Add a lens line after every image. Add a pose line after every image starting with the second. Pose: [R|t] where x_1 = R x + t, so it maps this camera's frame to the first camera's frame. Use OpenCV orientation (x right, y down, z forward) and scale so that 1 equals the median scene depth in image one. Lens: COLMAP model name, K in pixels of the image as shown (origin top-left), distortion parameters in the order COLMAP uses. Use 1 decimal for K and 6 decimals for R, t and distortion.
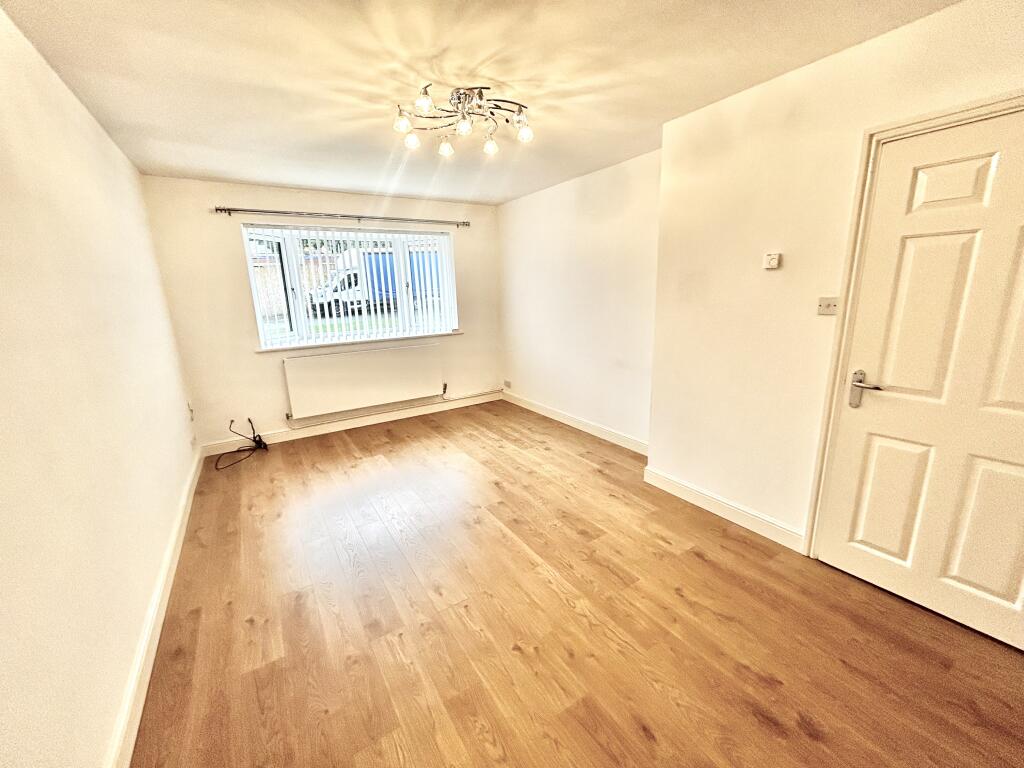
lens RADIAL K [[414.3, 0, 512.7], [0, 414.3, 382.7], [0, 0, 1]] dist [-0.000781, 0.000348]
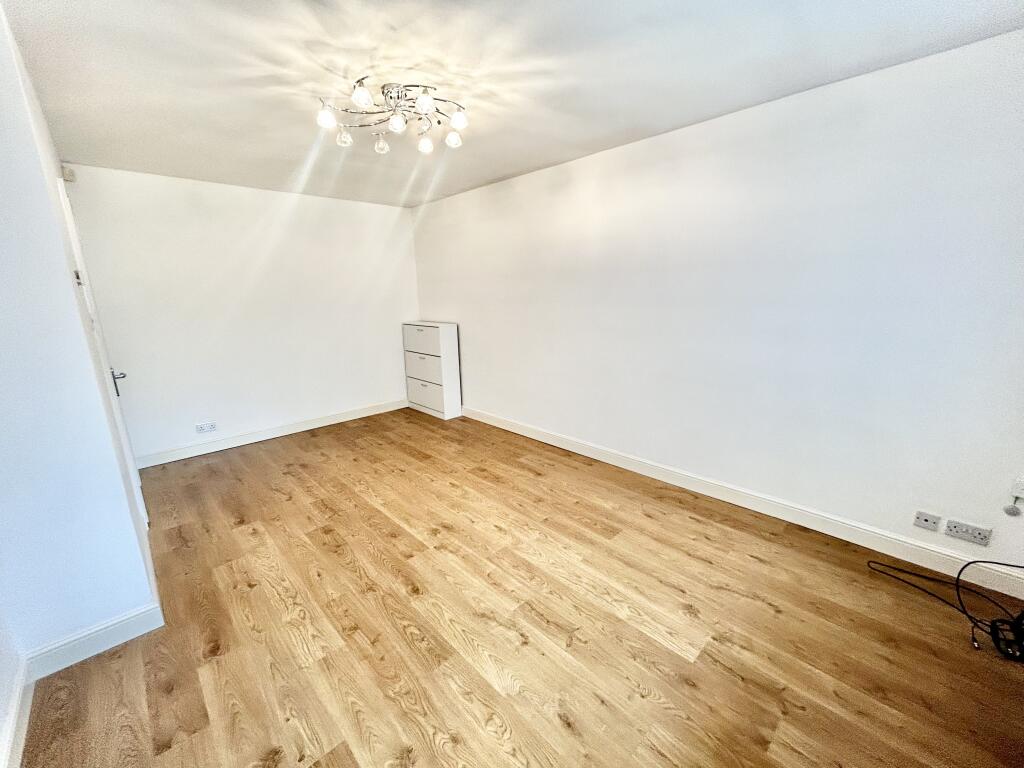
lens RADIAL K [[414.3, 0, 512.7], [0, 414.3, 382.7], [0, 0, 1]] dist [-0.000781, 0.000348]
pose [[-0.978782, 0.095676, -0.181197, -0.122898], [0.006479, 0.898304, 0.439328, -0.406731], [0.204804, 0.428832, -0.879863, 1.775980]]
